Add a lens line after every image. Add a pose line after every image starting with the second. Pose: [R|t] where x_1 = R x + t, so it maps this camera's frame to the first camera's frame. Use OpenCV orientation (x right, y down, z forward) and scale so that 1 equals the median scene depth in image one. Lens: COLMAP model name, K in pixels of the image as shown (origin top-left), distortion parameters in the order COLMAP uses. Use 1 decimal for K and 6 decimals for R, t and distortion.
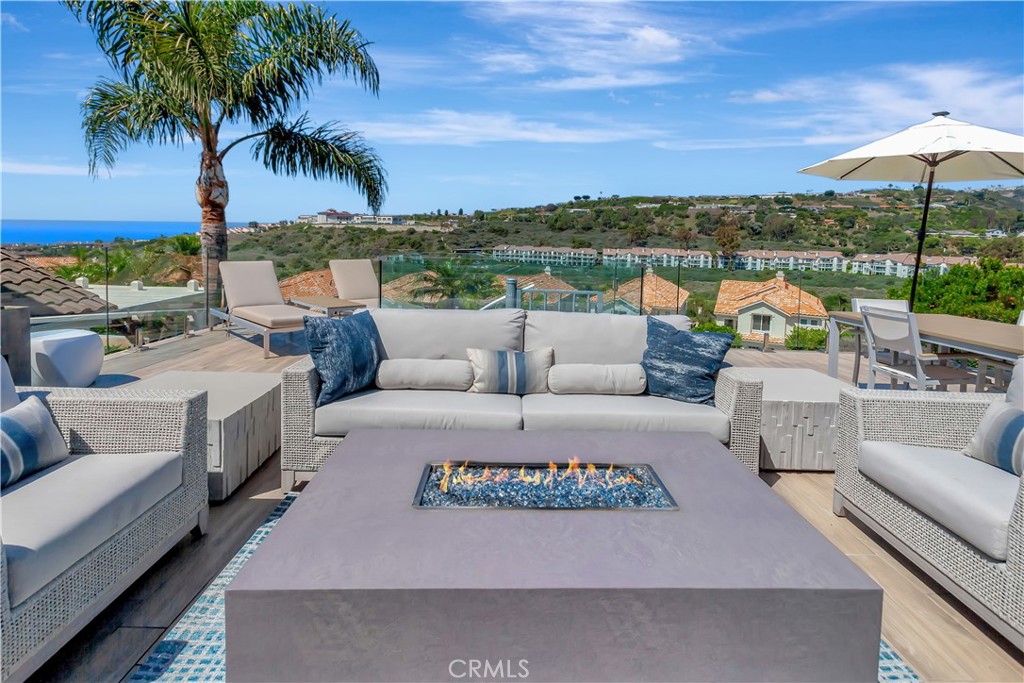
lens RADIAL K [[479.4, 0, 509.1], [0, 479.4, 279.9], [0, 0, 1]] dist [0.000183, 0.000218]
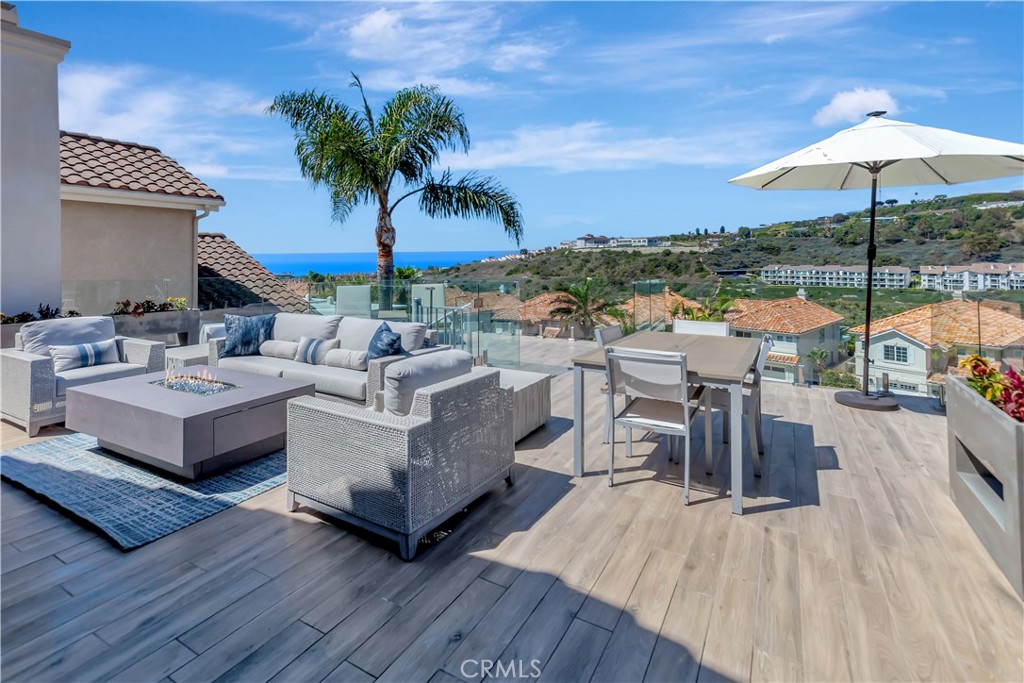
lens RADIAL K [[486.6, 0, 512.6], [0, 486.6, 297.2], [0, 0, 1]] dist [-0.055283, 0.068371]
pose [[0.872669, 0.007784, -0.488251, 0.382640], [-0.013377, 0.999879, -0.007970, 0.000763], [0.488130, 0.013486, 0.872667, -0.042109]]
